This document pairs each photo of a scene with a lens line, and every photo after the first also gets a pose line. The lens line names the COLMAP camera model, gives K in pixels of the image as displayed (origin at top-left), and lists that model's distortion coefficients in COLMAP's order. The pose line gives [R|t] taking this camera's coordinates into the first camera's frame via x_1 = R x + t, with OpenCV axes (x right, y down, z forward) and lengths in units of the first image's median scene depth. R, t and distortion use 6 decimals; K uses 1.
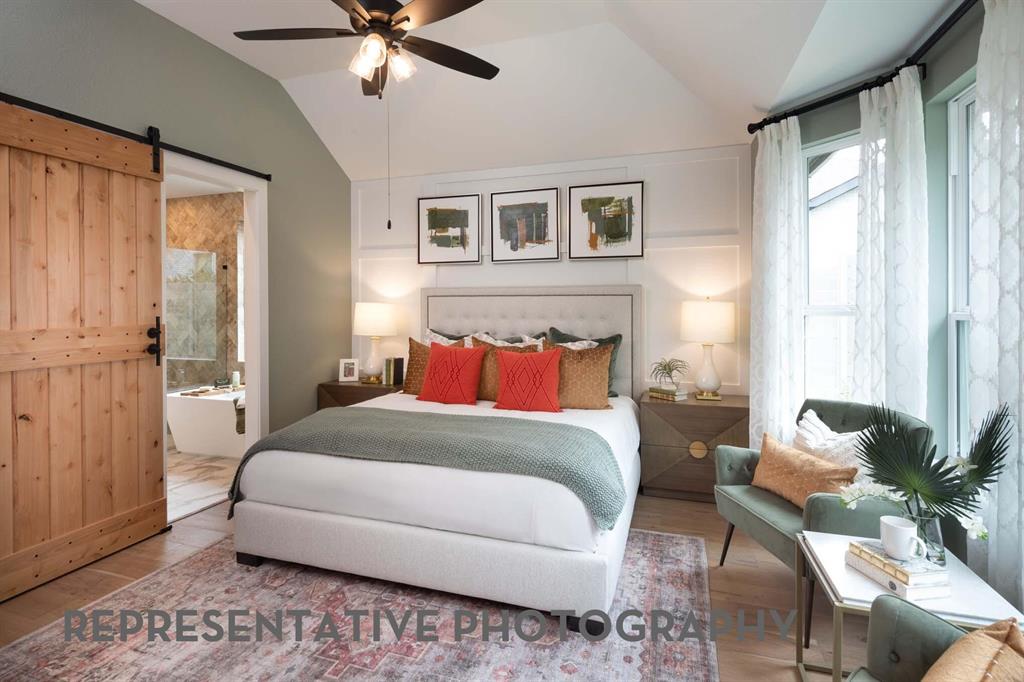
lens RADIAL K [[503.2, 0, 512.4], [0, 503.2, 306.2], [0, 0, 1]] dist [-0.000363, -0.000131]
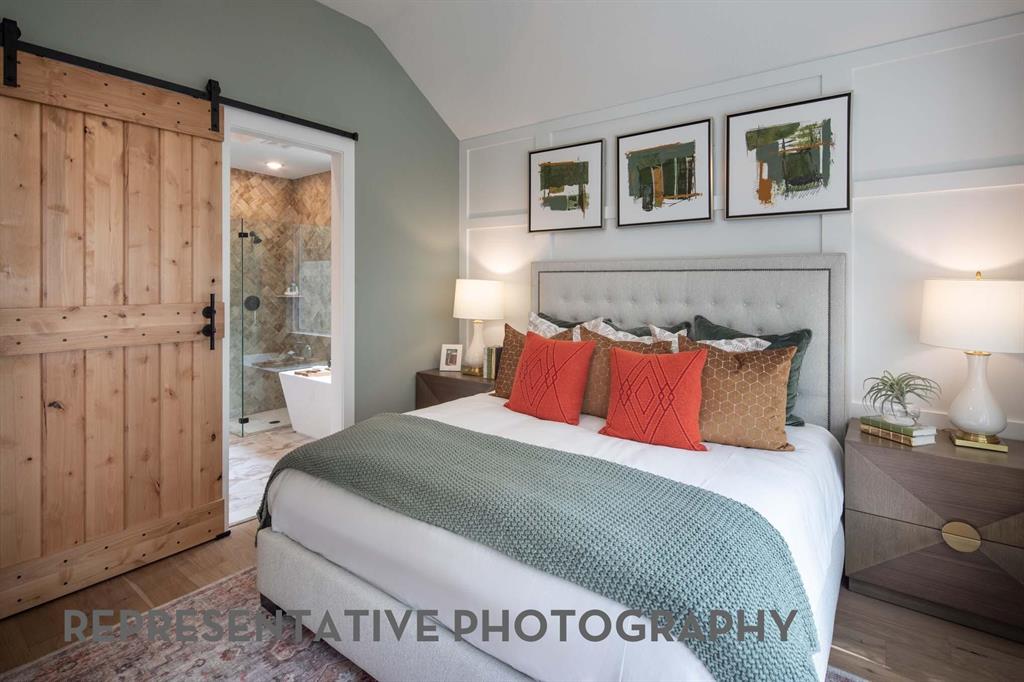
lens RADIAL K [[502.2, 0, 512.6], [0, 502.2, 282.7], [0, 0, 1]] dist [0.002475, 0.000089]
pose [[0.948980, 0.006405, -0.315270, 0.057438], [-0.007180, 0.999973, -0.001297, -0.001256], [0.315254, 0.003495, 0.949001, 0.269910]]
